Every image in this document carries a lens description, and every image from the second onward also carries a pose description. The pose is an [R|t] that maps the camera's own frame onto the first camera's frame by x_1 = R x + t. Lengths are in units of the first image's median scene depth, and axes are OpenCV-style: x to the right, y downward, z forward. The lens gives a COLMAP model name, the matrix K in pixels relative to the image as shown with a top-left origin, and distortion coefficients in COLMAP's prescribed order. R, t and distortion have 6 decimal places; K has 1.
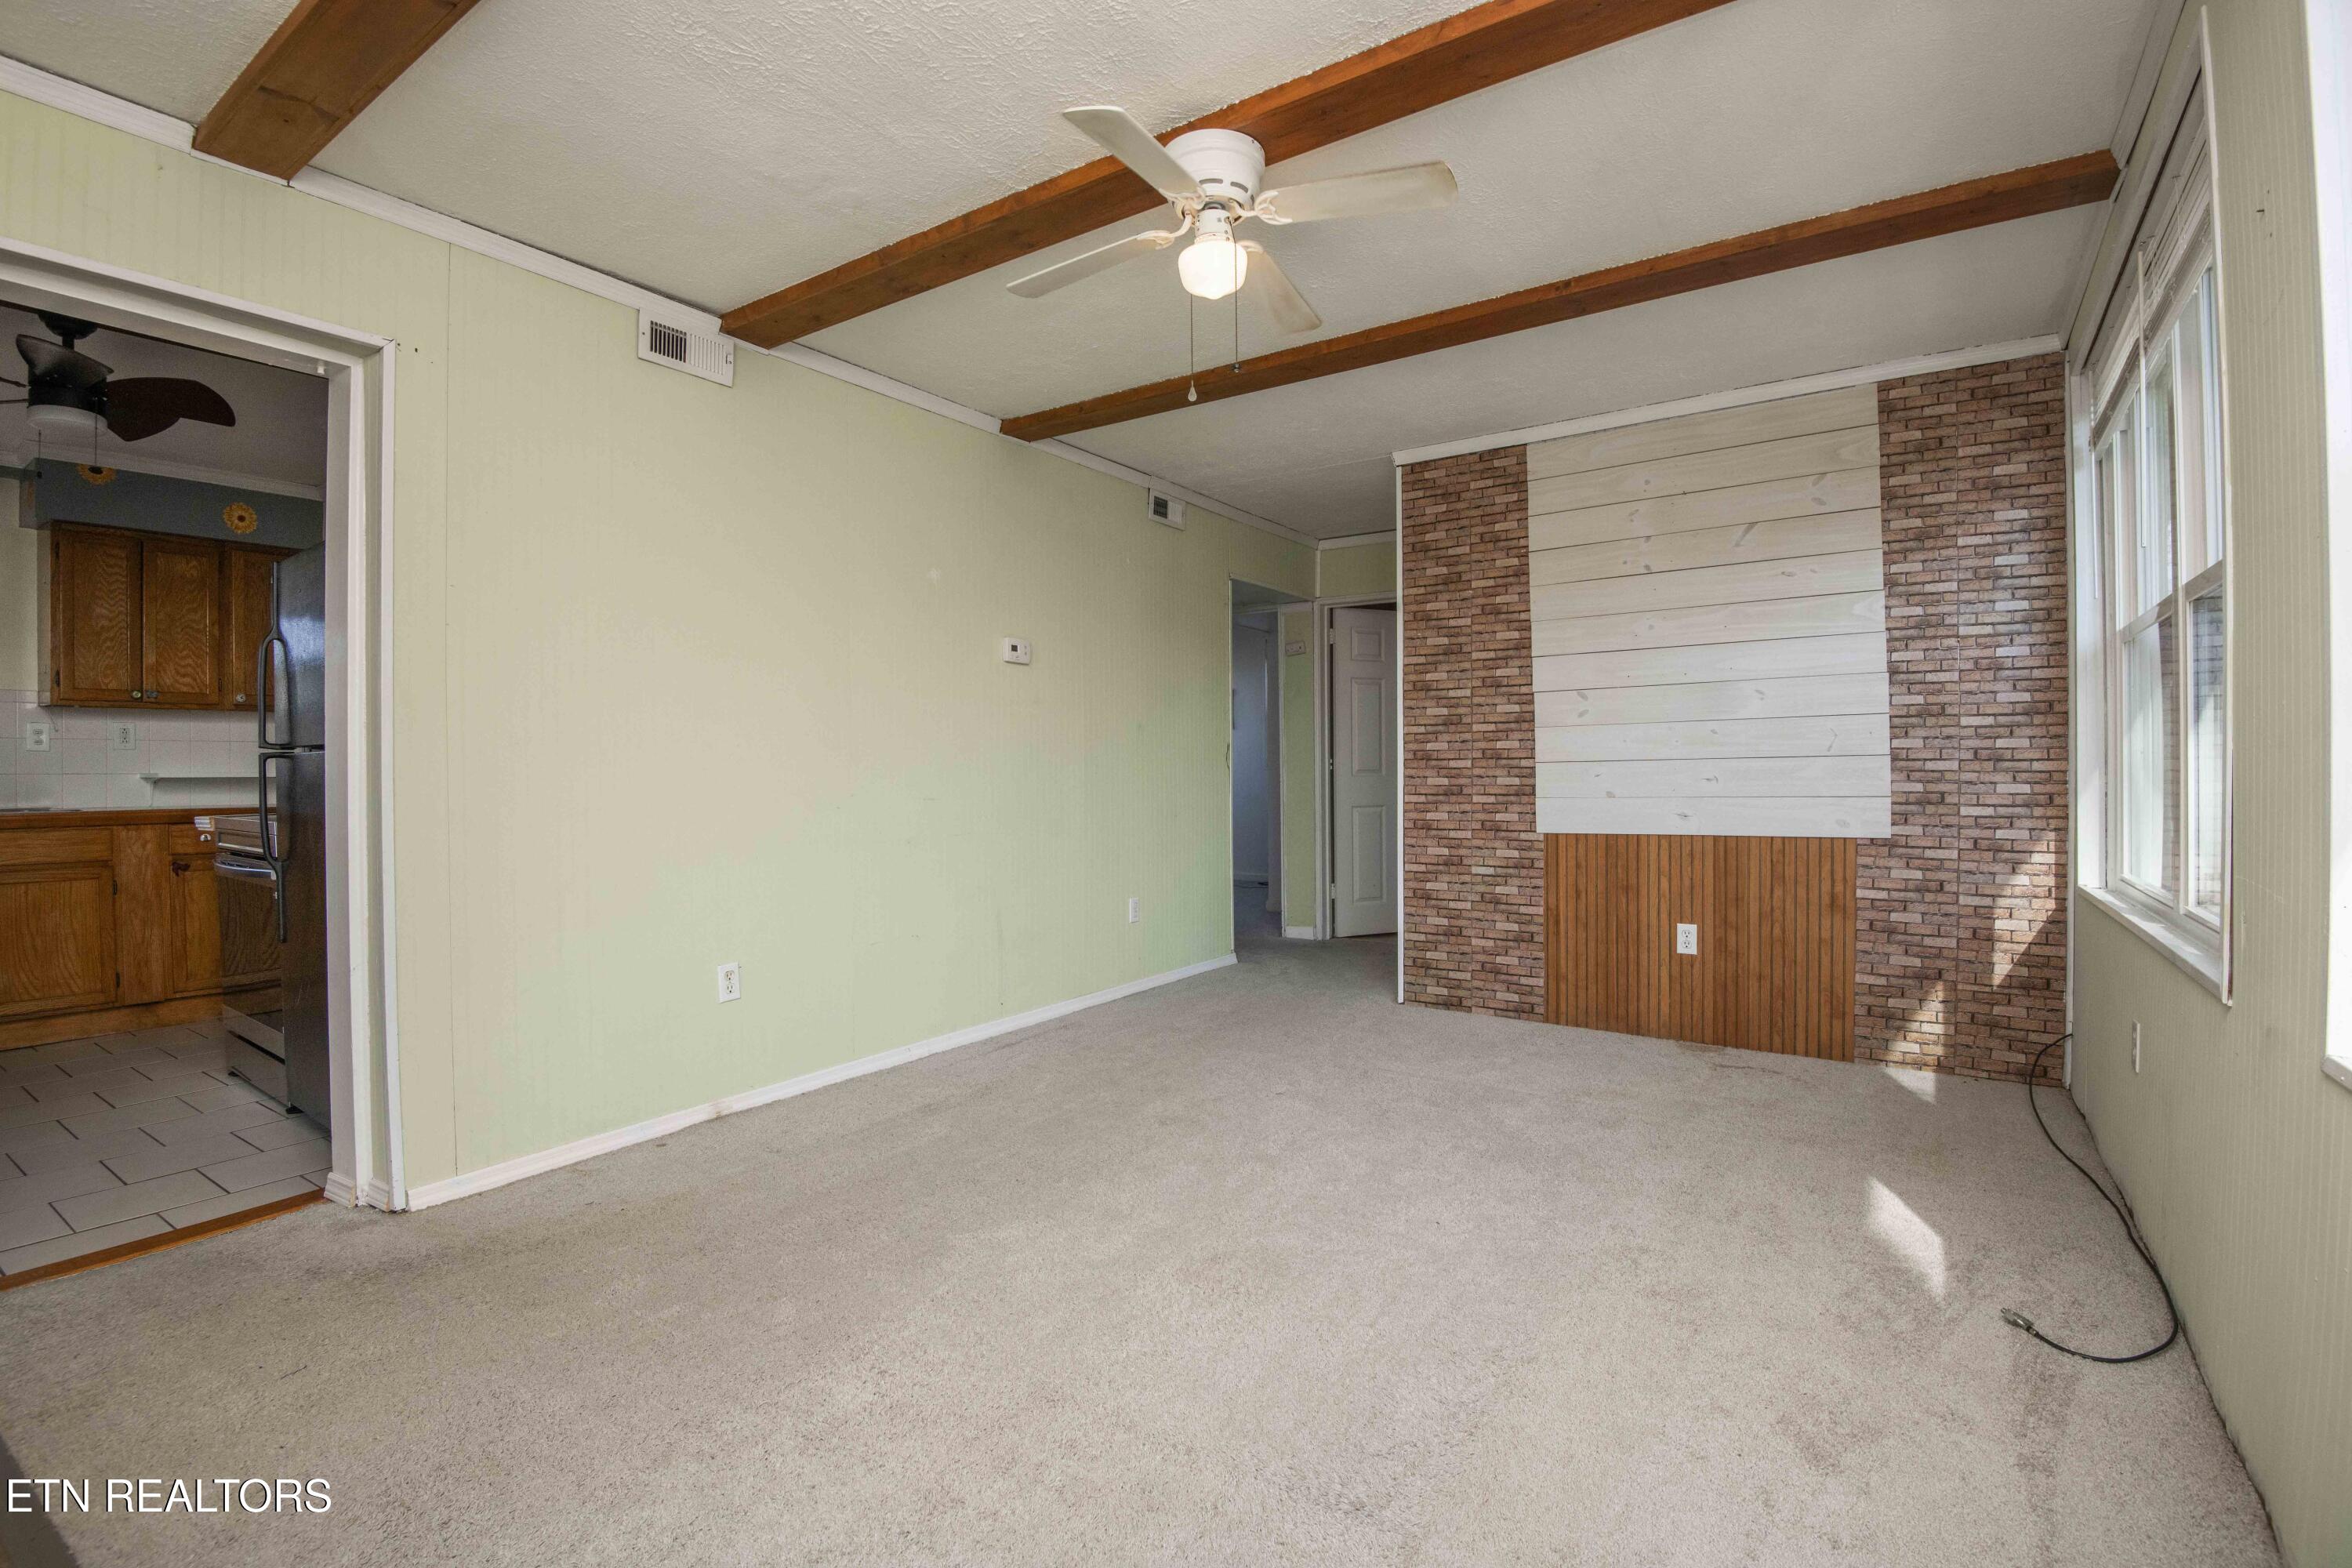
lens RADIAL K [[1090.1, 0, 1176.0], [0, 1090.1, 784.0], [0, 0, 1]] dist [-0.023708, -0.013293]
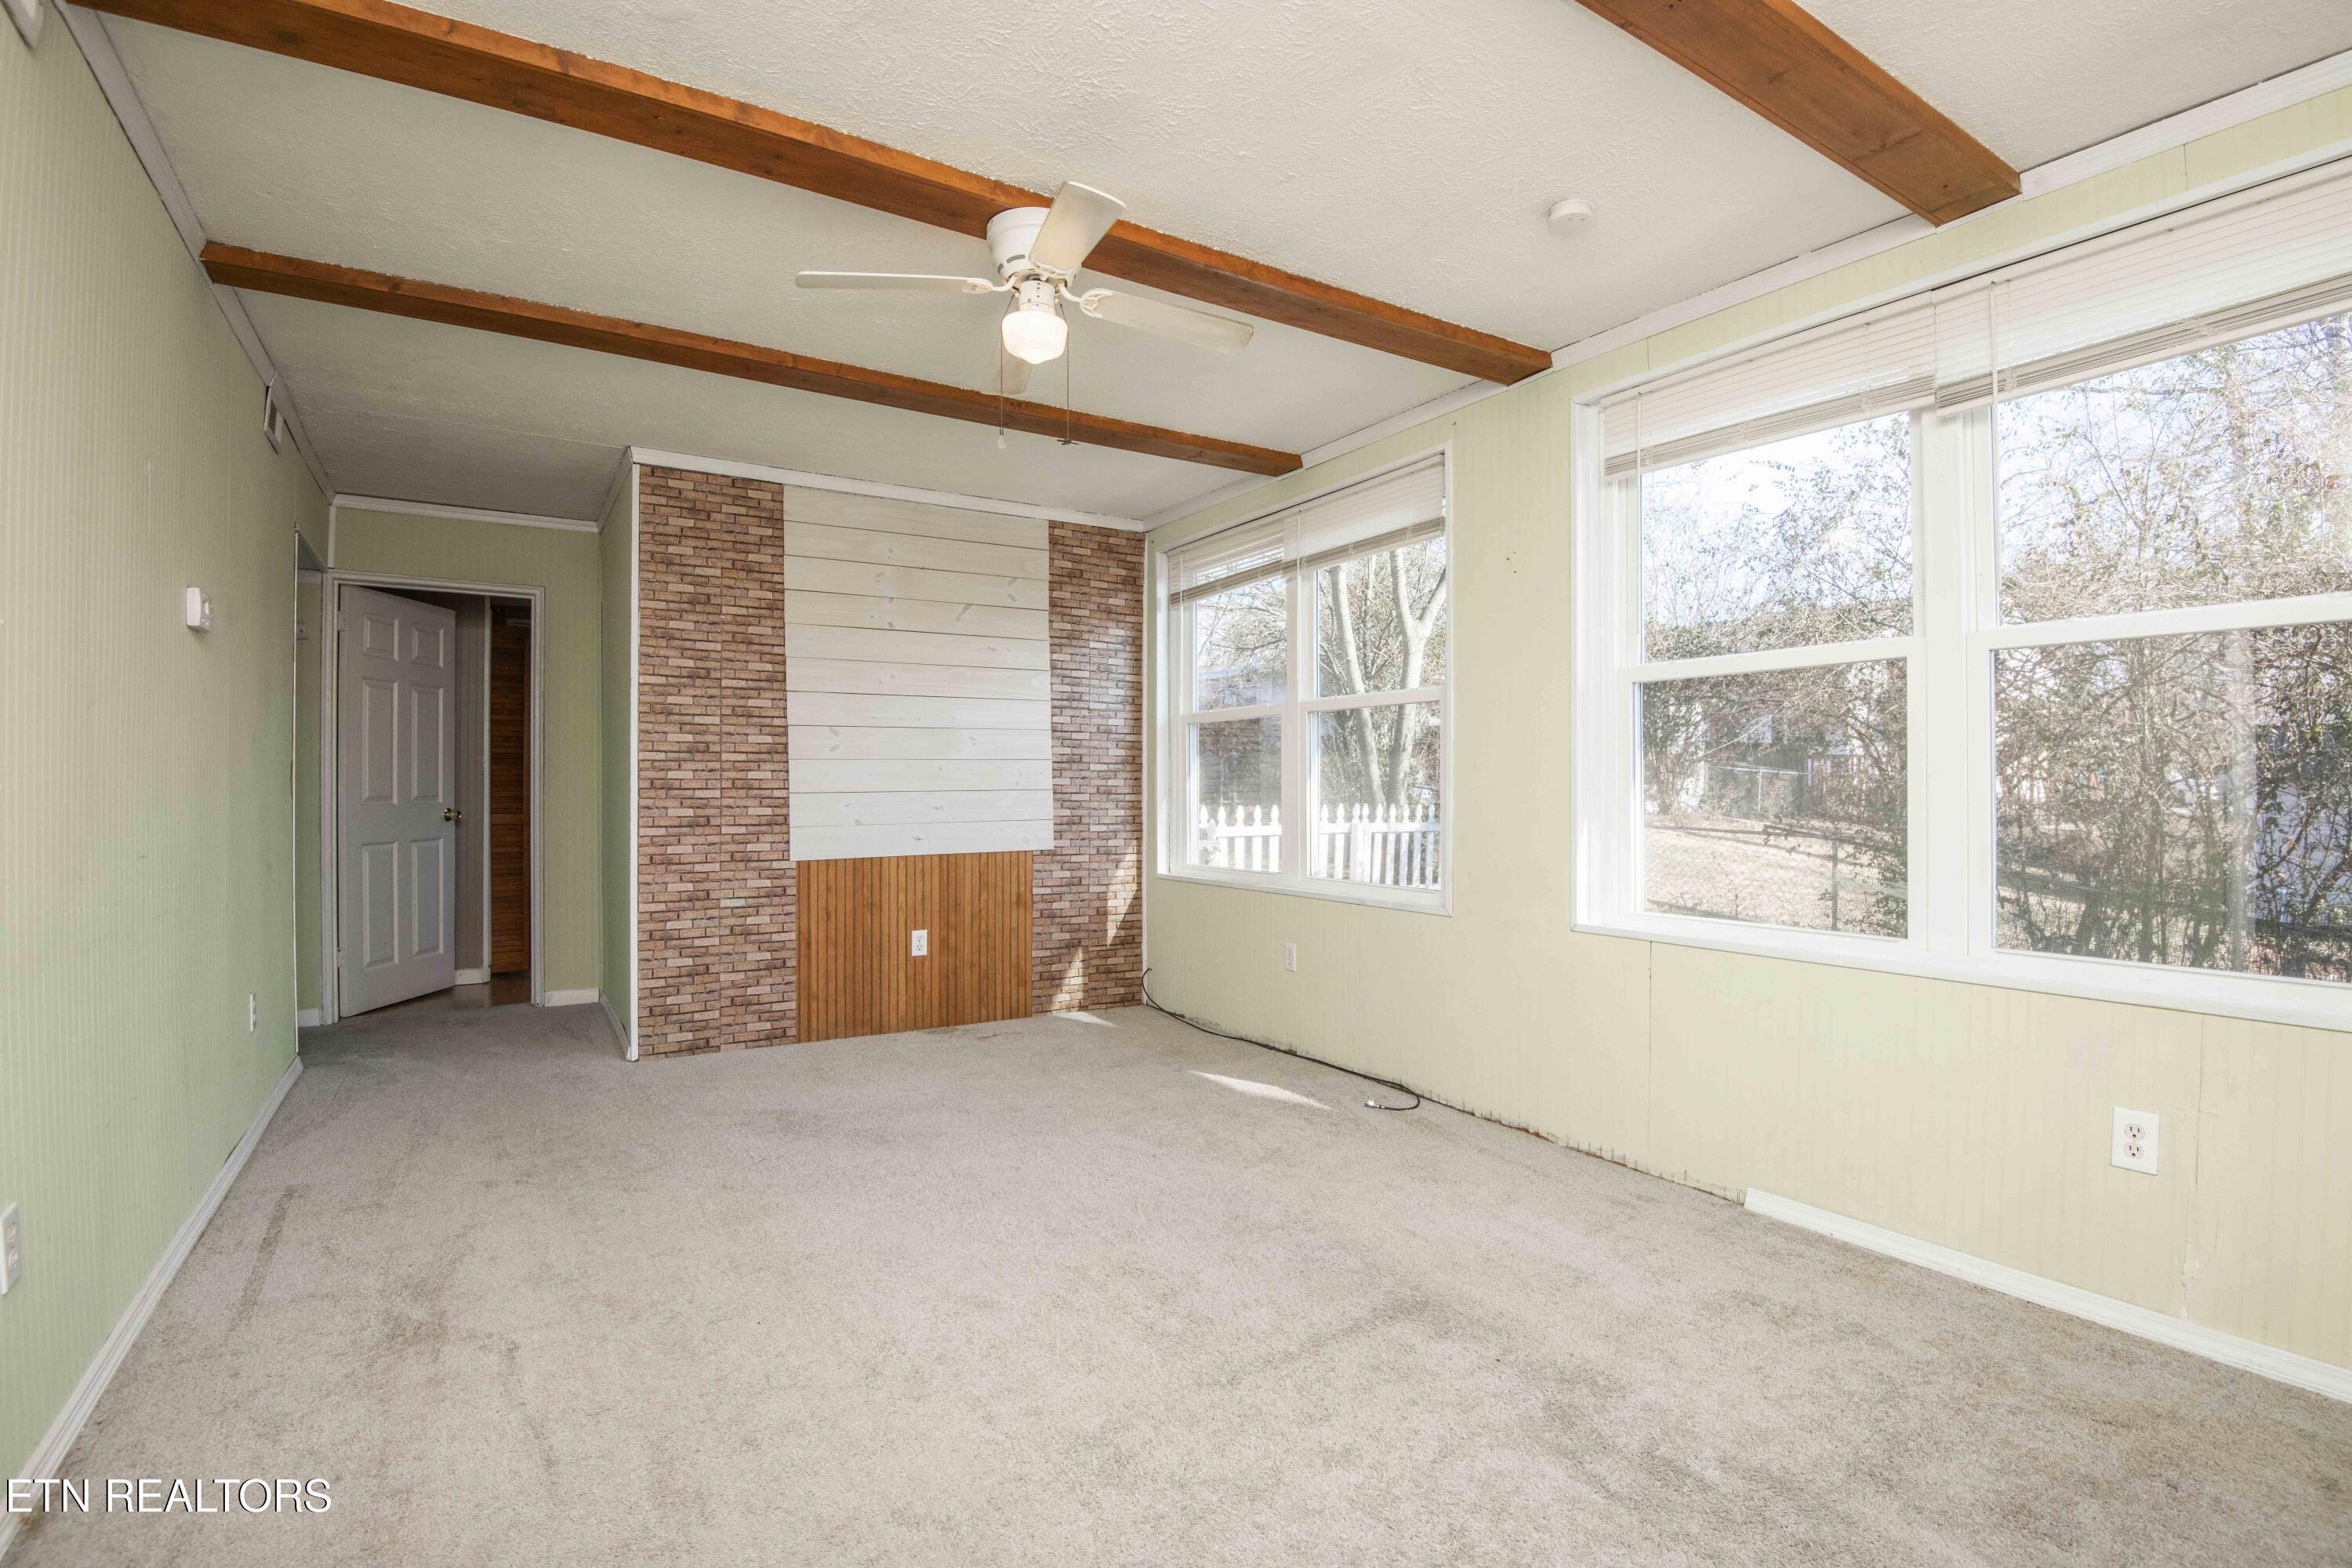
lens RADIAL K [[1090.1, 0, 1176.0], [0, 1090.1, 784.0], [0, 0, 1]] dist [-0.023708, -0.013293]
pose [[0.375918, 0.011845, 0.926577, -0.522794], [0.009040, 0.999824, -0.016449, -0.008516], [-0.926609, 0.014560, 0.375745, 0.288879]]
